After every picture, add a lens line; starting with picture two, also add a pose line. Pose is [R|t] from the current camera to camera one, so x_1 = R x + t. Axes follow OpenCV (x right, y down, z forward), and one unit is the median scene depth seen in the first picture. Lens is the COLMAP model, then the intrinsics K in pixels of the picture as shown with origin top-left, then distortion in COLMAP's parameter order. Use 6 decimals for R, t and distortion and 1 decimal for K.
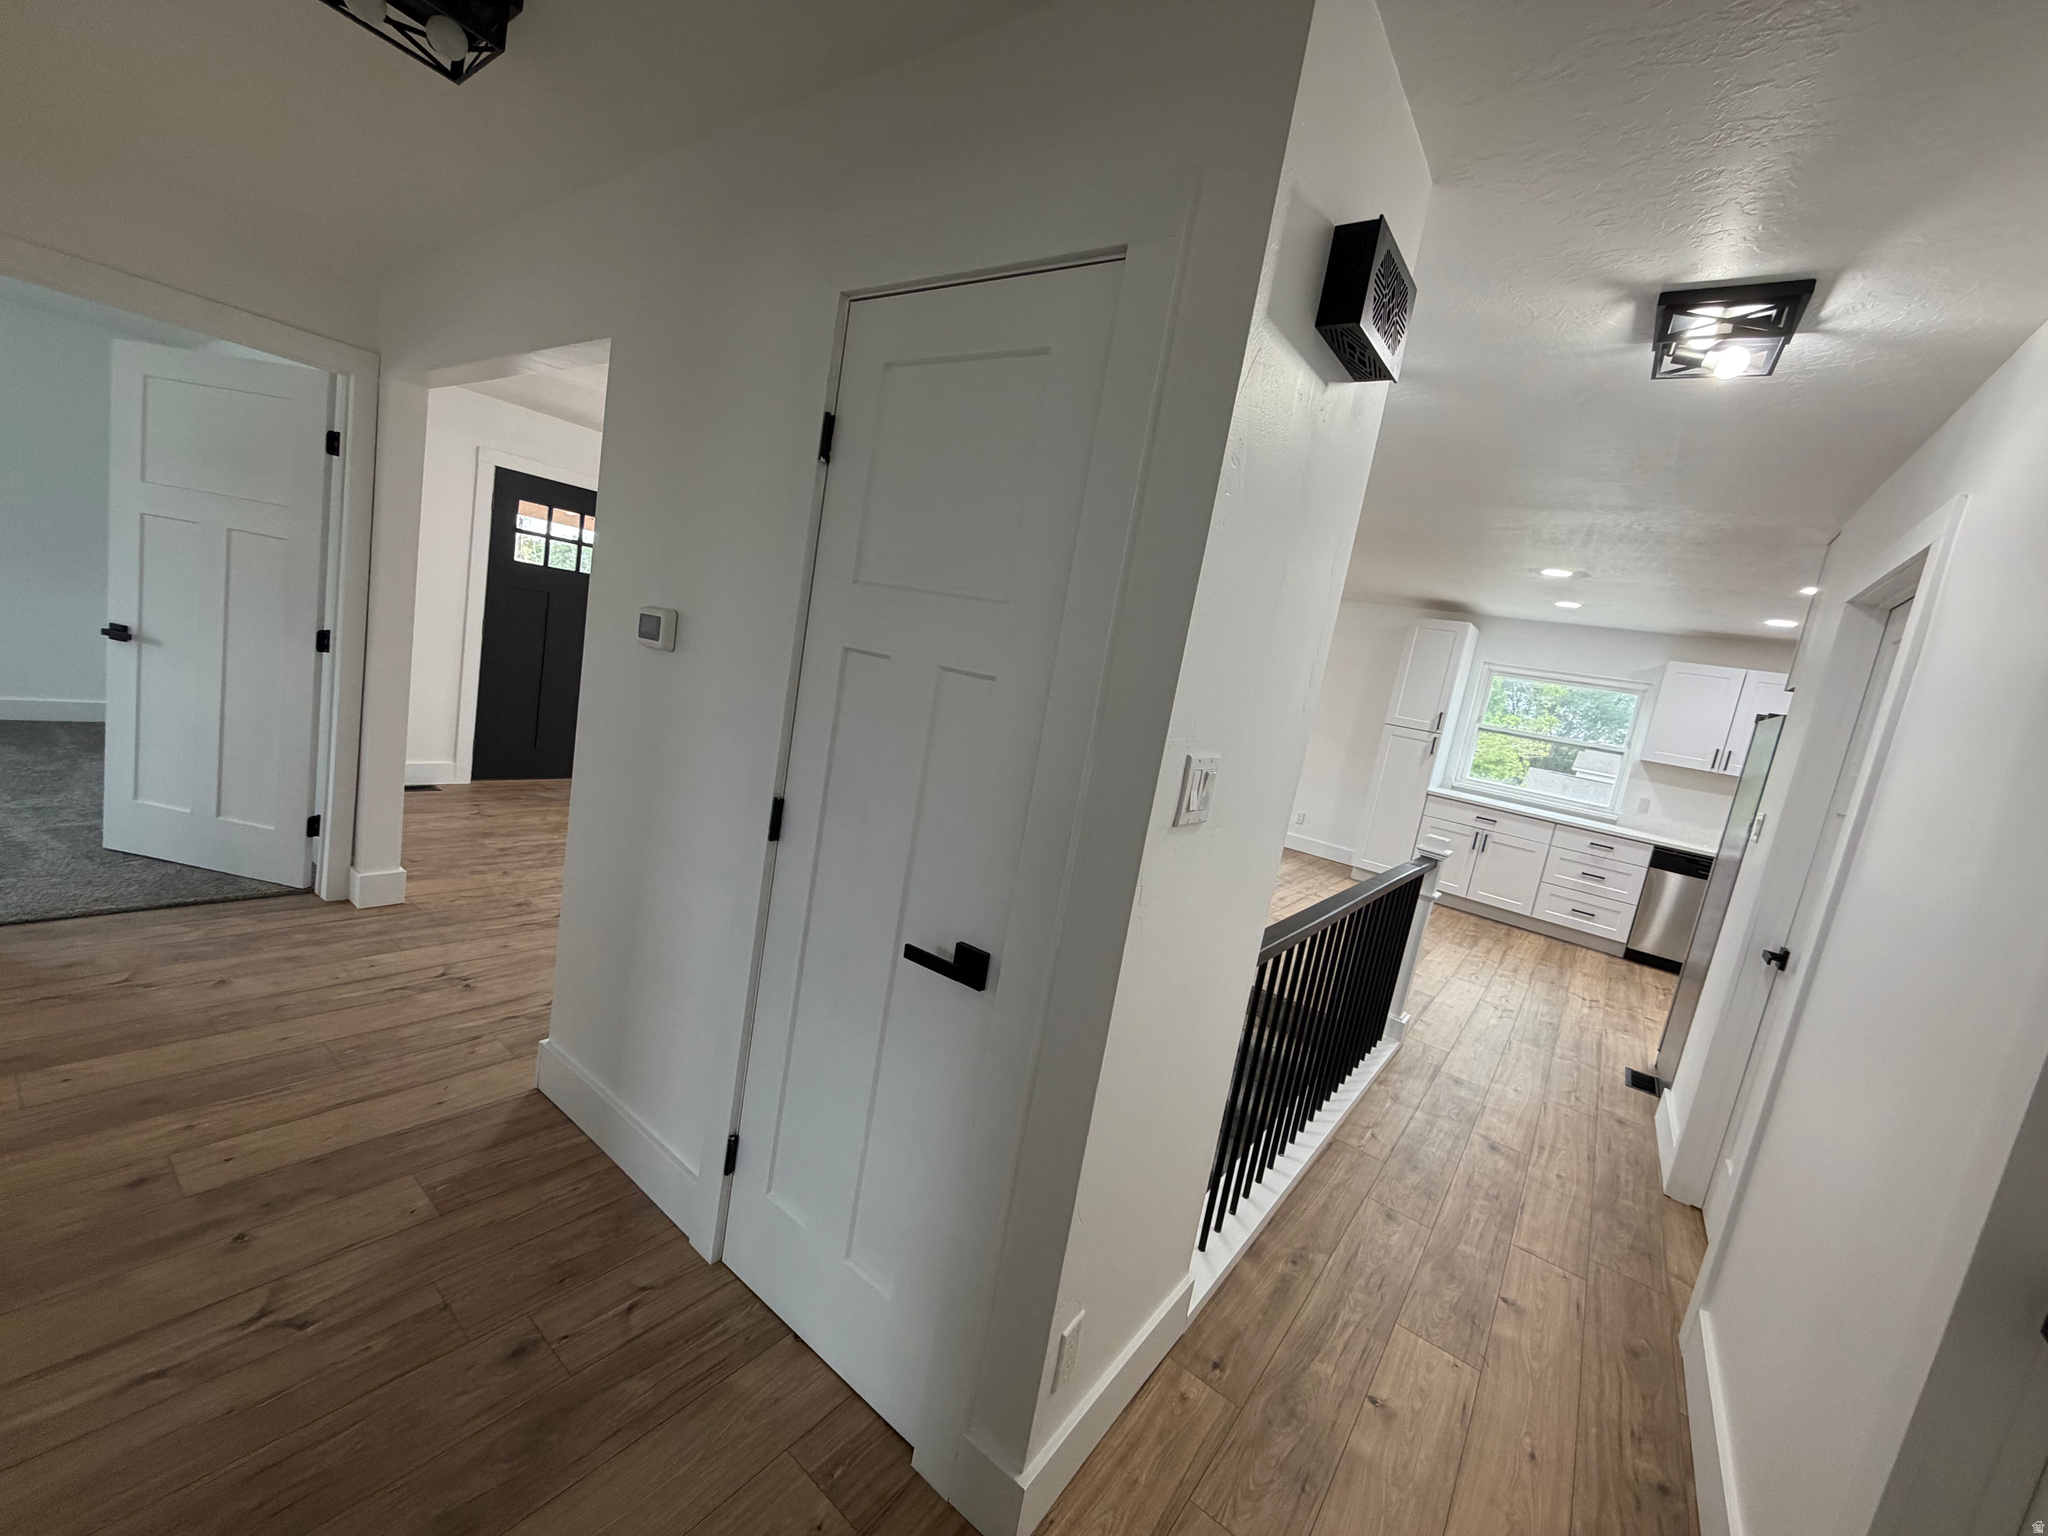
lens RADIAL K [[821.6, 0, 1024.0], [0, 821.6, 768.0], [0, 0, 1]] dist [0.001233, -0.000043]
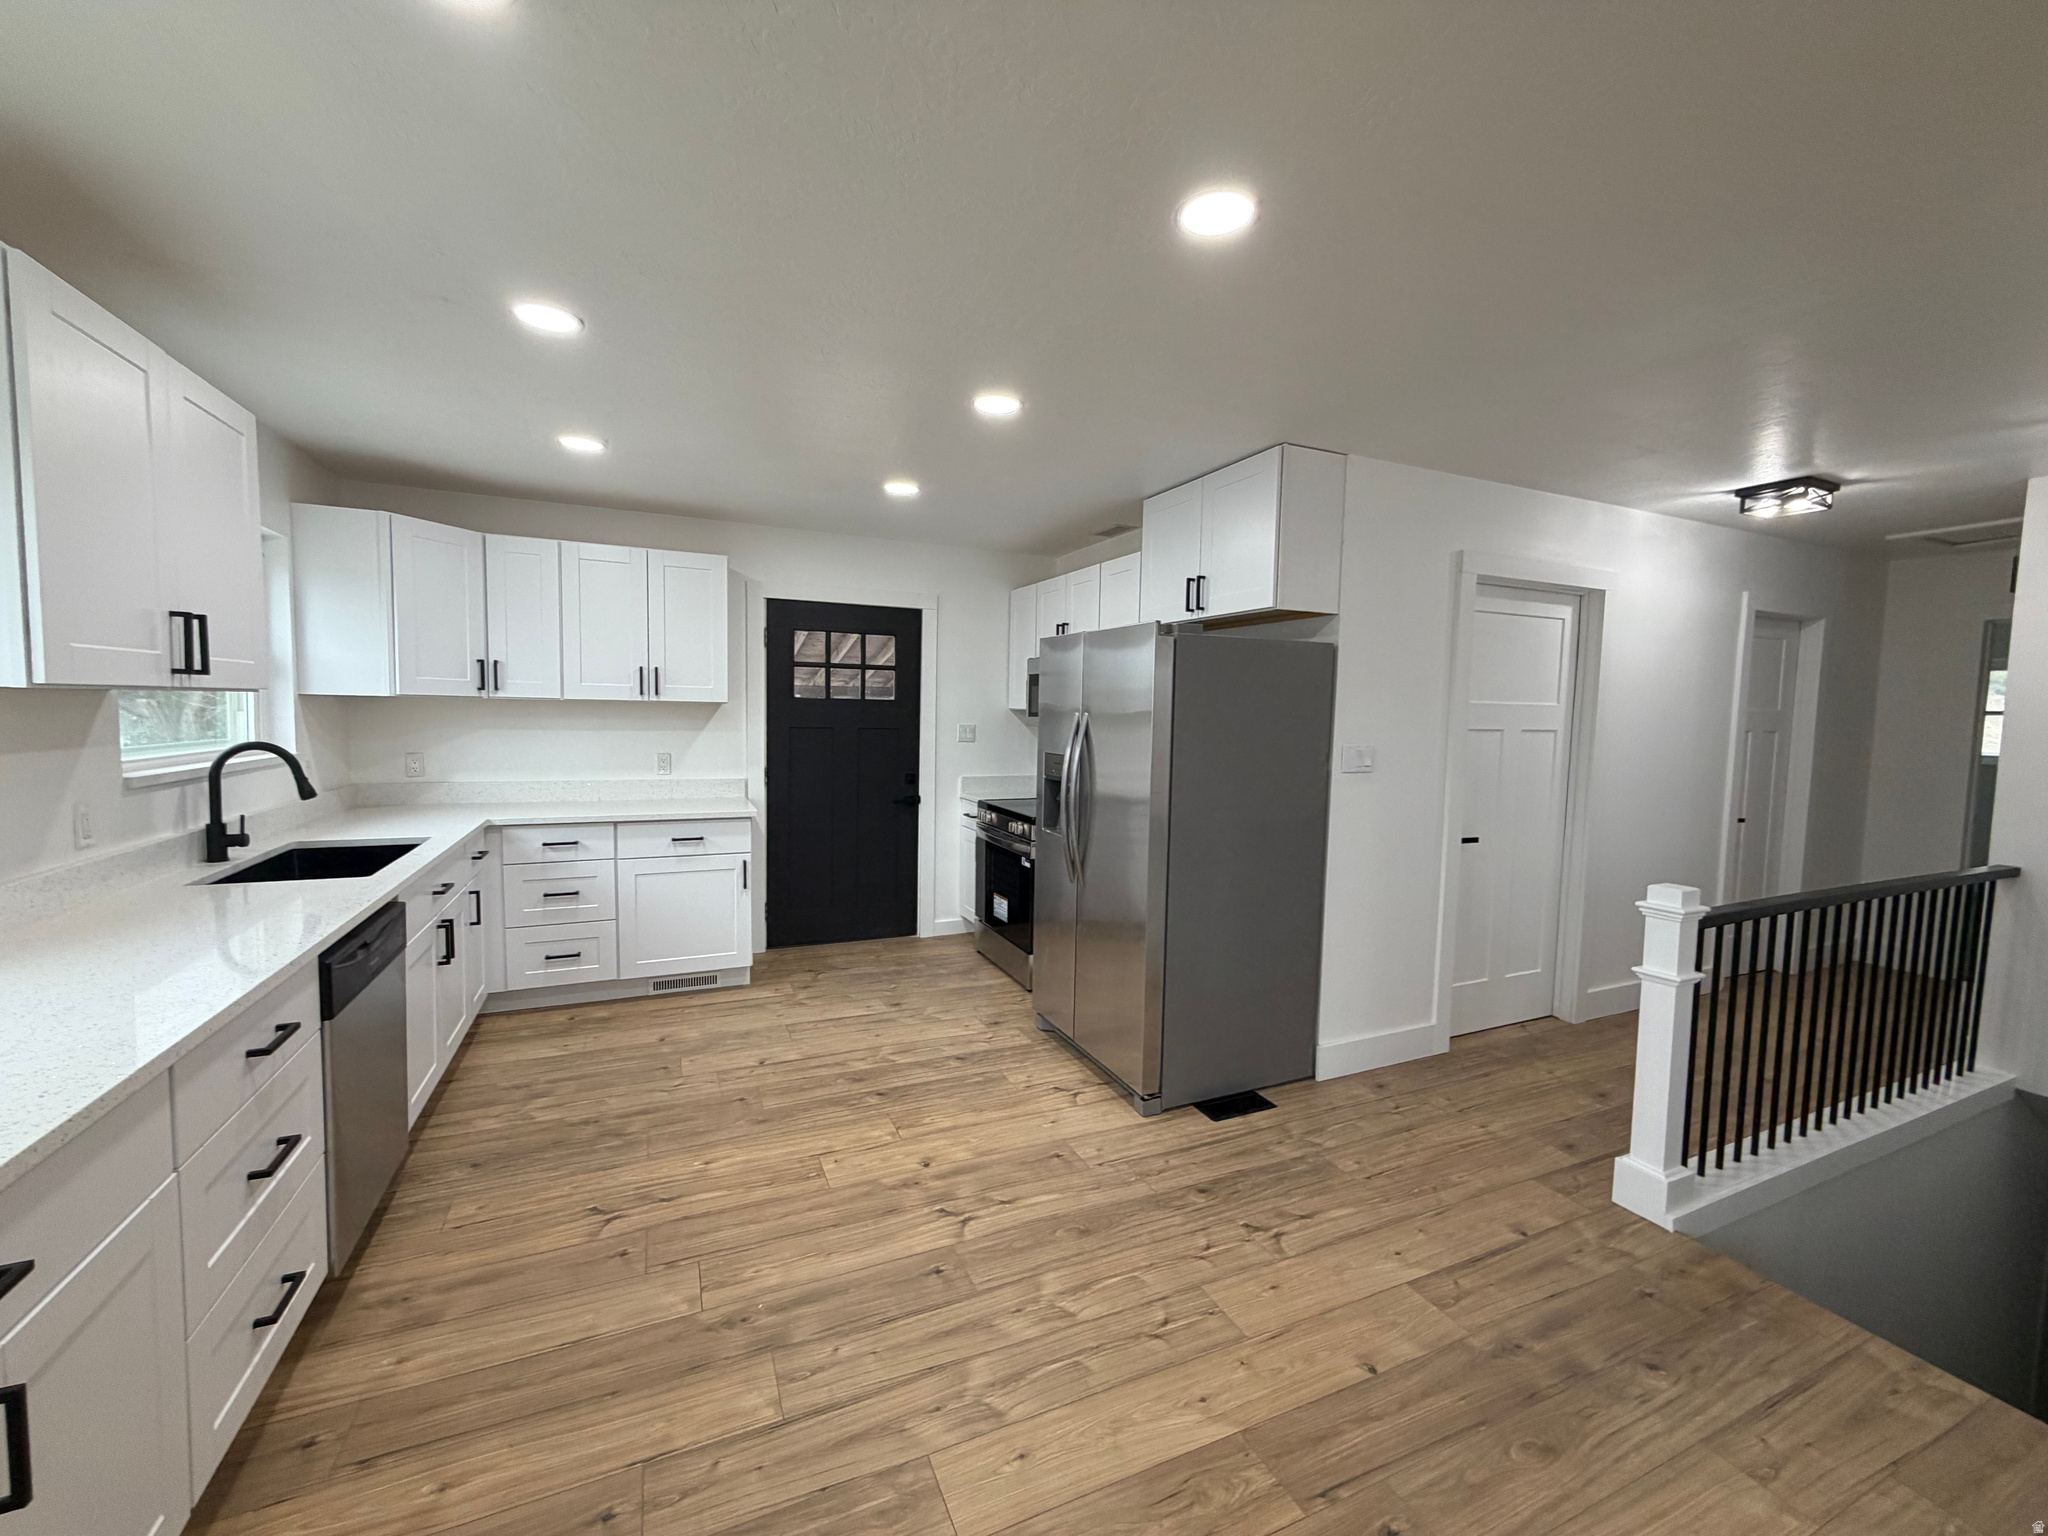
lens RADIAL K [[821.6, 0, 1024.0], [0, 821.6, 768.0], [0, 0, 1]] dist [0.001233, -0.000043]
pose [[-0.857292, -0.218976, 0.465939, 0.454765], [-0.096947, 0.957509, 0.271622, -0.091432], [-0.505620, 0.187688, -0.842094, 1.234941]]
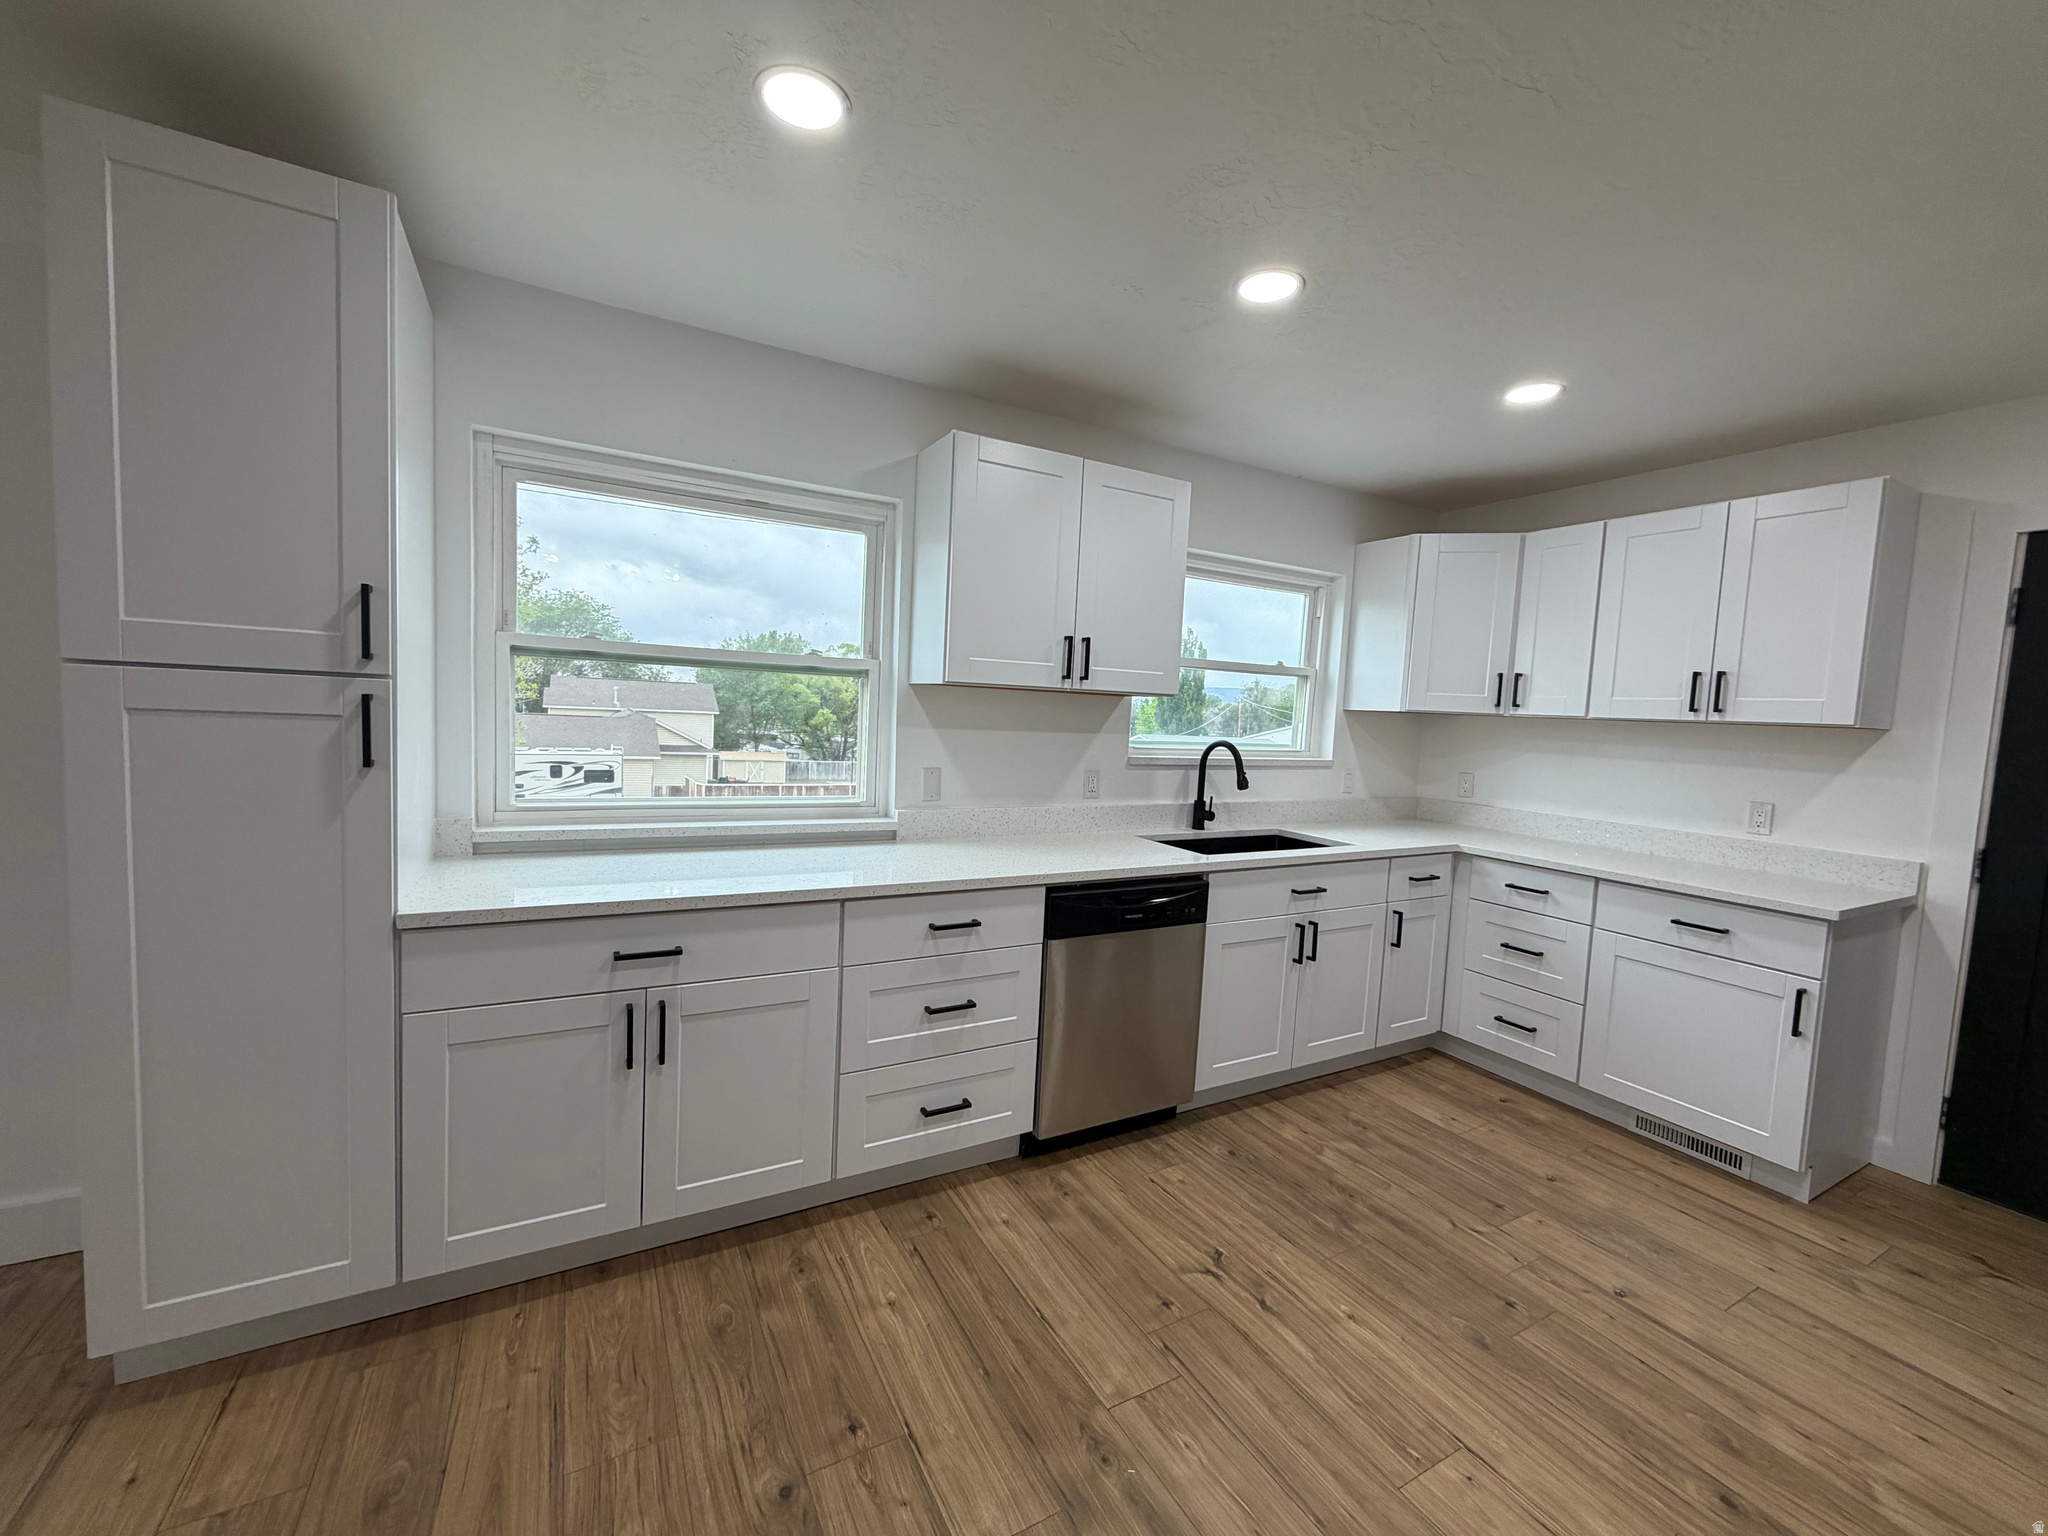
lens RADIAL K [[821.6, 0, 1024.0], [0, 821.6, 768.0], [0, 0, 1]] dist [0.001233, -0.000043]
pose [[0.422315, -0.211450, 0.881441, 0.462924], [0.151845, 0.975173, 0.161184, -0.032509], [-0.893640, 0.065772, 0.443938, 0.915776]]
